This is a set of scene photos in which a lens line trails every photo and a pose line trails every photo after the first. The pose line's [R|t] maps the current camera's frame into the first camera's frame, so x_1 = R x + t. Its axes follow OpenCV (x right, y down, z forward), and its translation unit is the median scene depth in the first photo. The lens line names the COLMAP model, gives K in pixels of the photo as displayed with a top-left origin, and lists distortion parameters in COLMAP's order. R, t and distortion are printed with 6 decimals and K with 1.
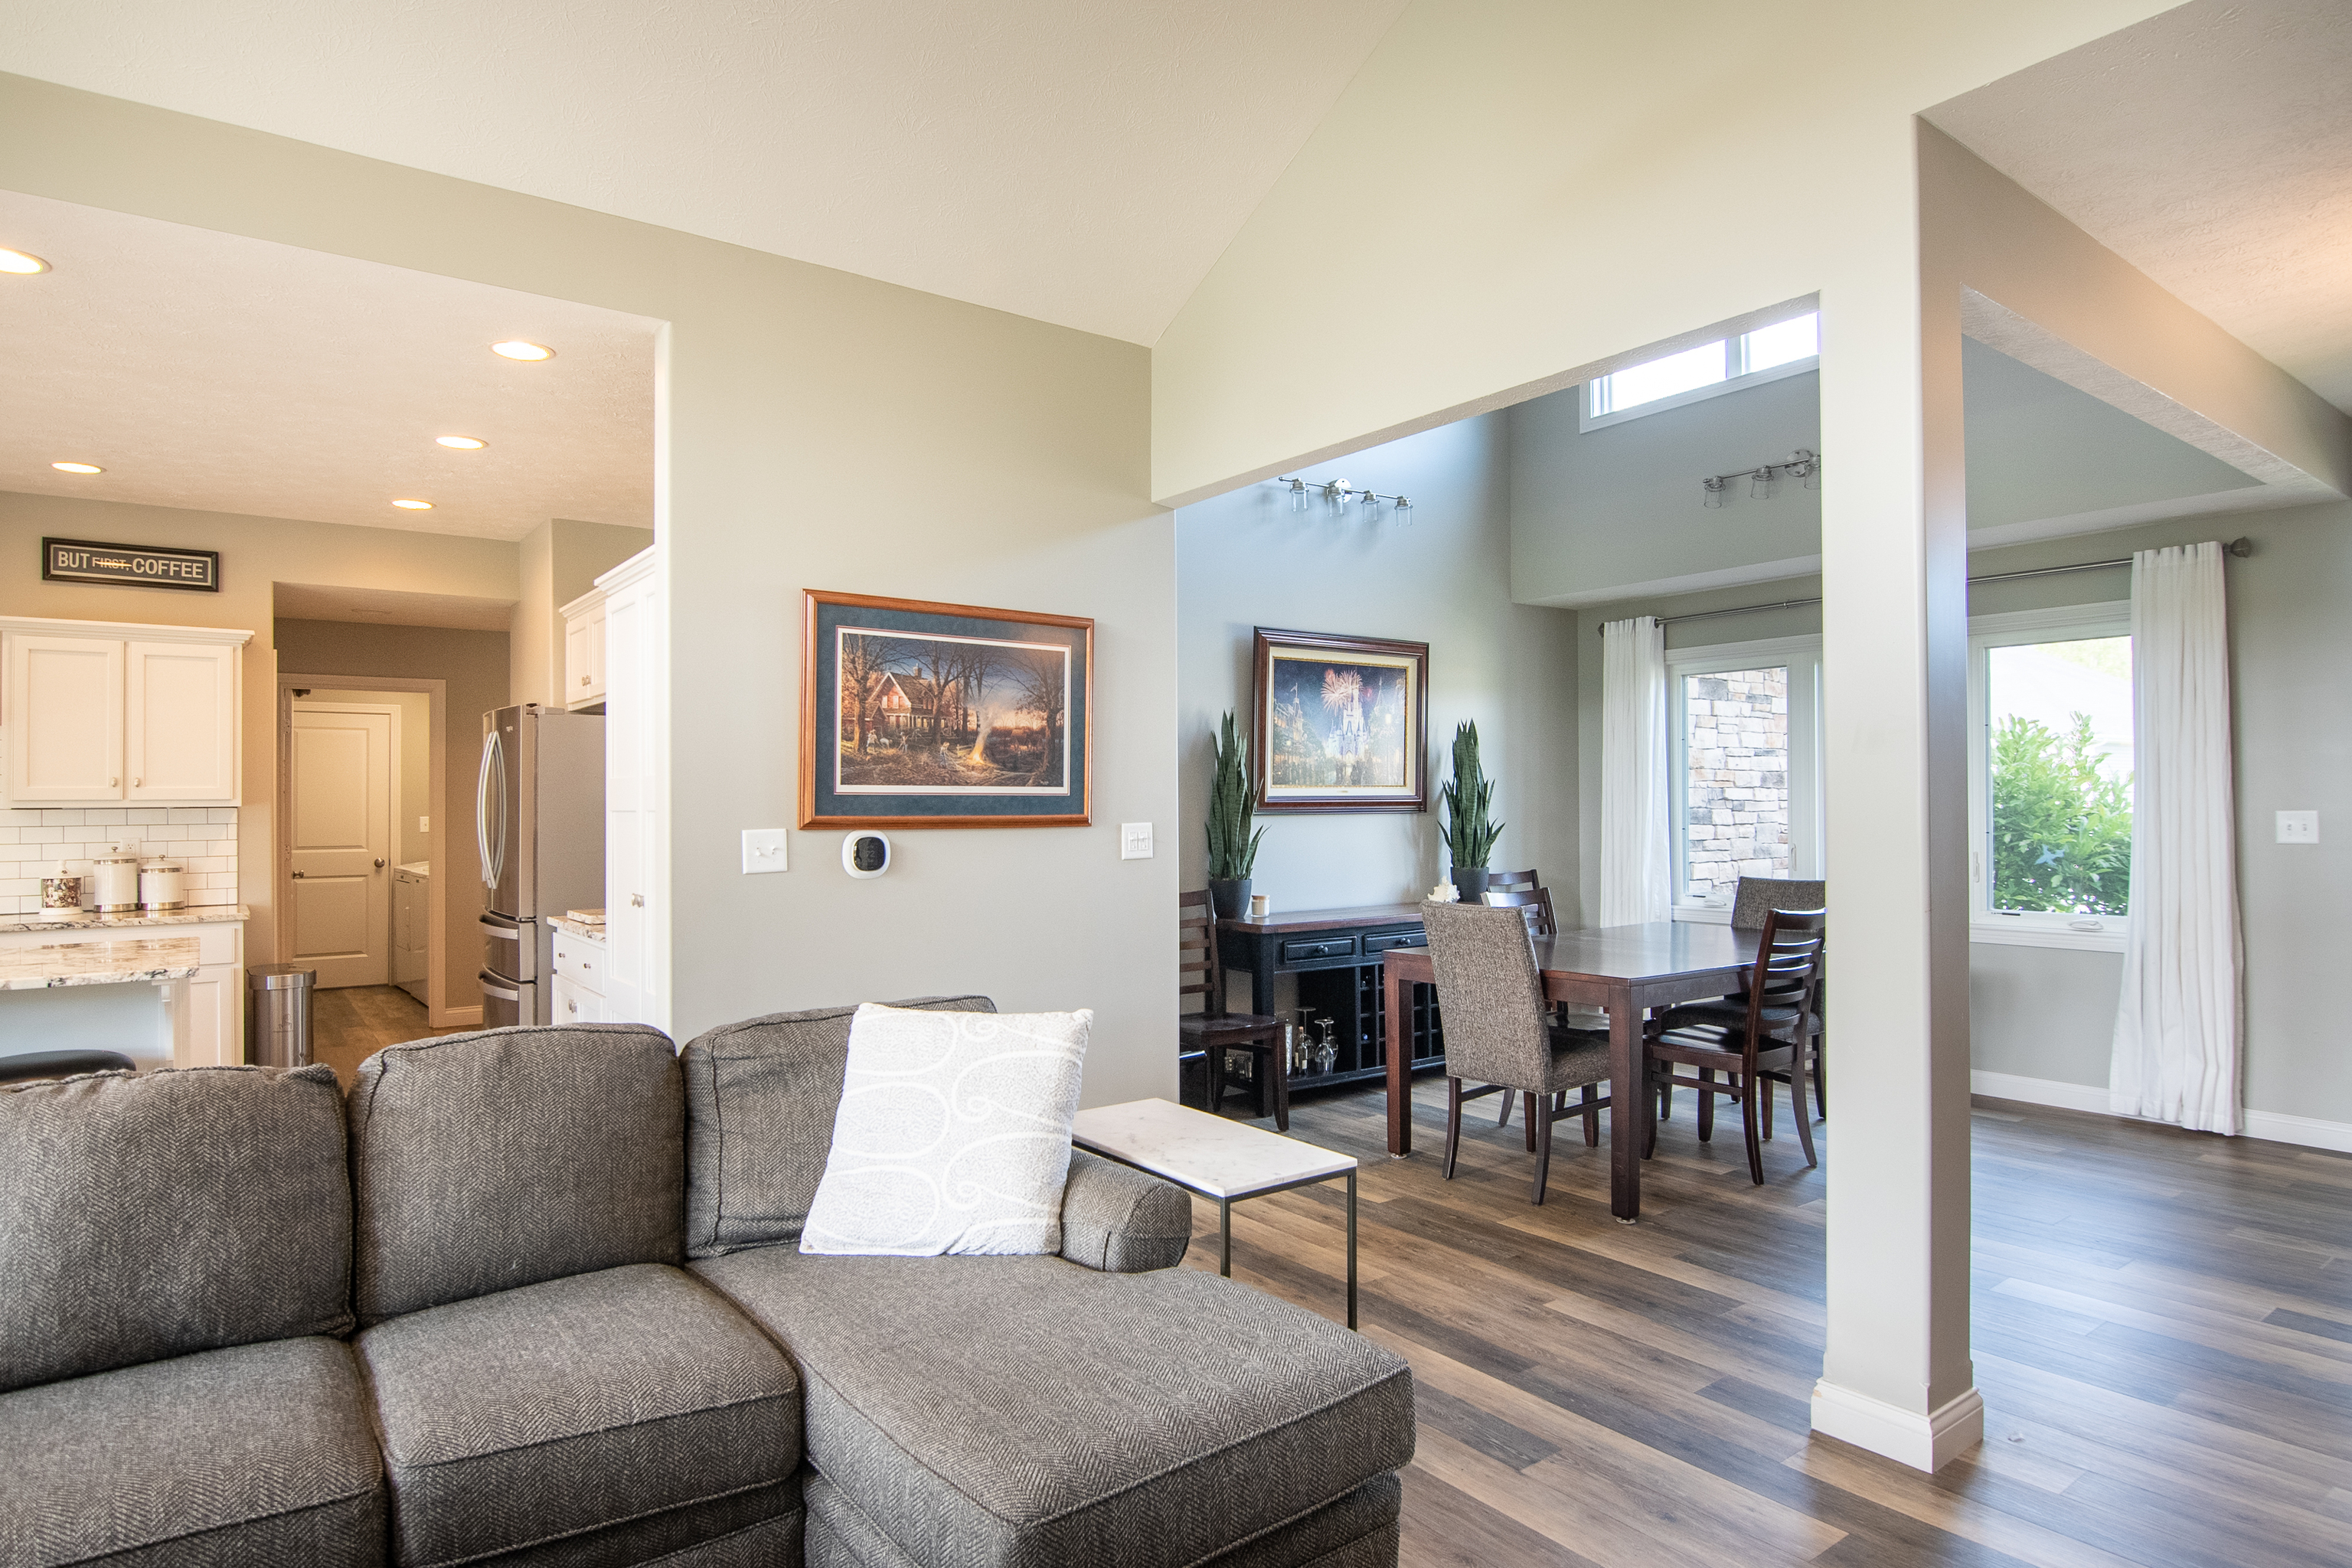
lens RADIAL K [[1308.5, 0, 1177.3], [0, 1308.5, 795.5], [0, 0, 1]] dist [-0.010669, 0.002406]
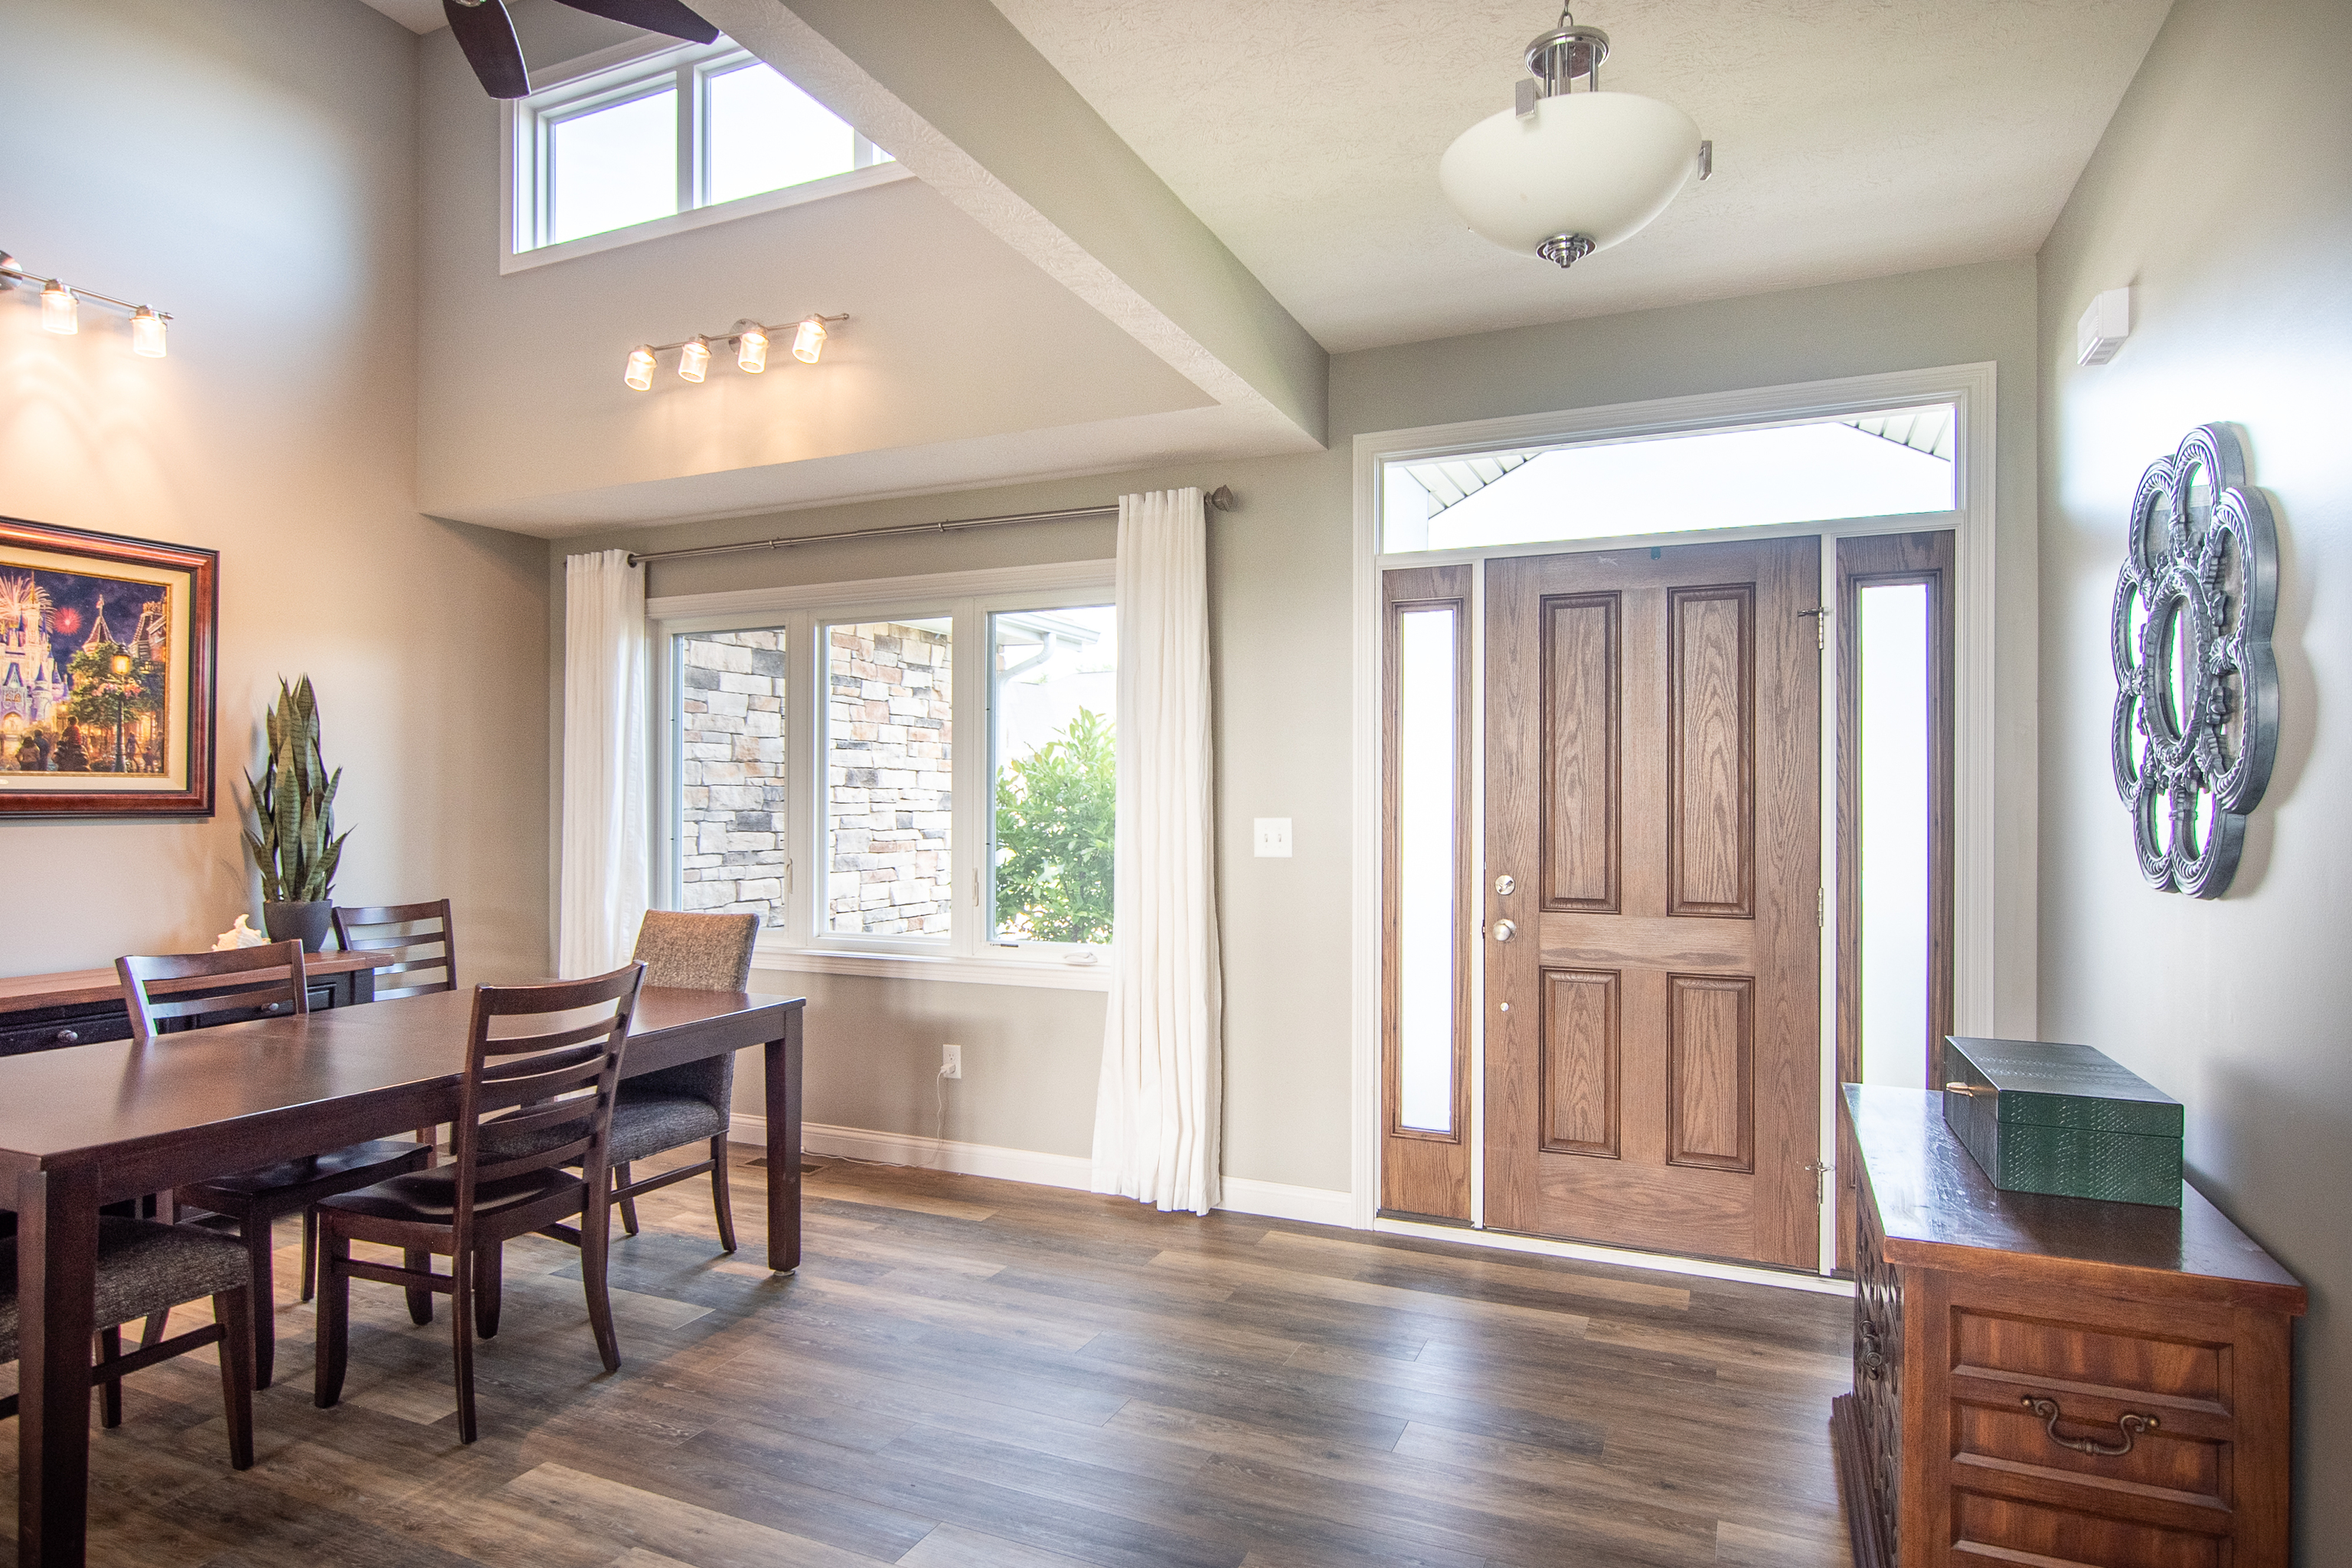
lens RADIAL K [[1308.5, 0, 1164.2], [0, 1308.5, 798.6], [0, 0, 1]] dist [-0.010669, 0.002406]
pose [[0.876945, 0.008430, 0.480517, 0.354805], [-0.009226, 0.999957, -0.000705, 0.000470], [-0.480502, -0.003815, 0.876985, 0.263893]]
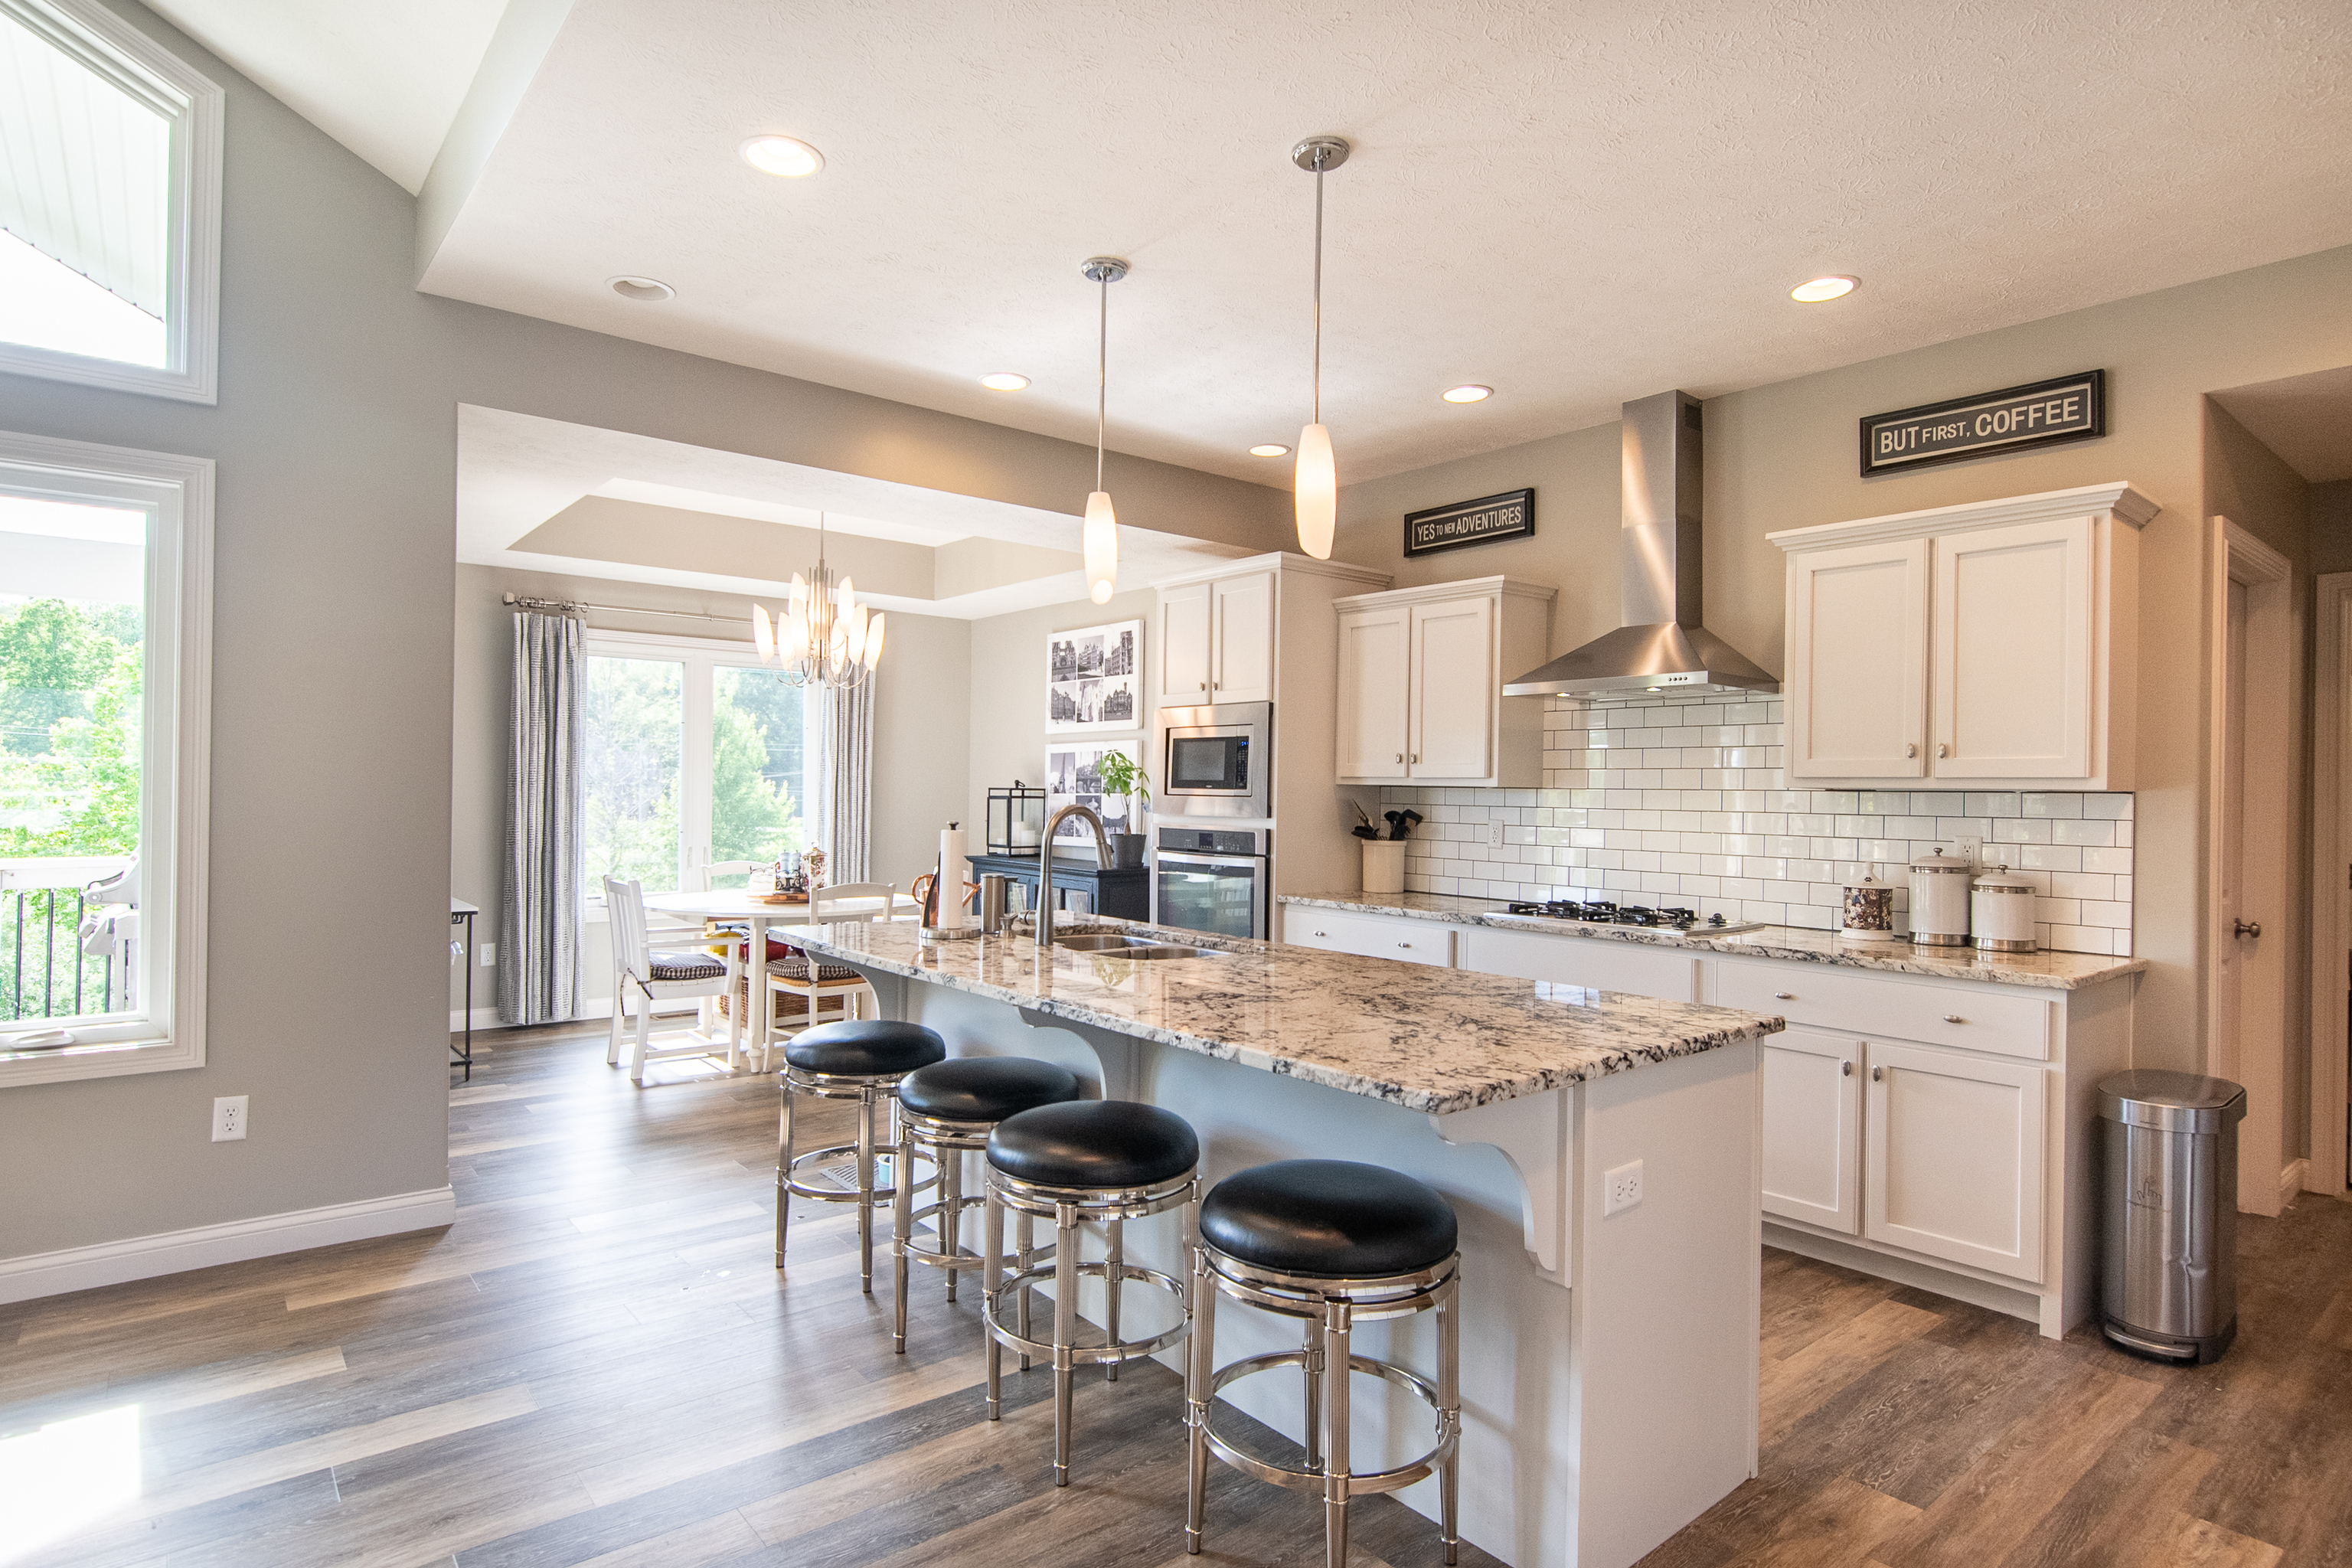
lens RADIAL K [[1207.2, 0, 1132.1], [0, 1207.2, 774.9], [0, 0, 1]] dist [-0.004583, -0.005505]
pose [[0.017746, -0.002959, -0.999838, -0.204346], [-0.009319, 0.999952, -0.003125, 0.007669], [0.999799, 0.009373, 0.017718, 0.583934]]
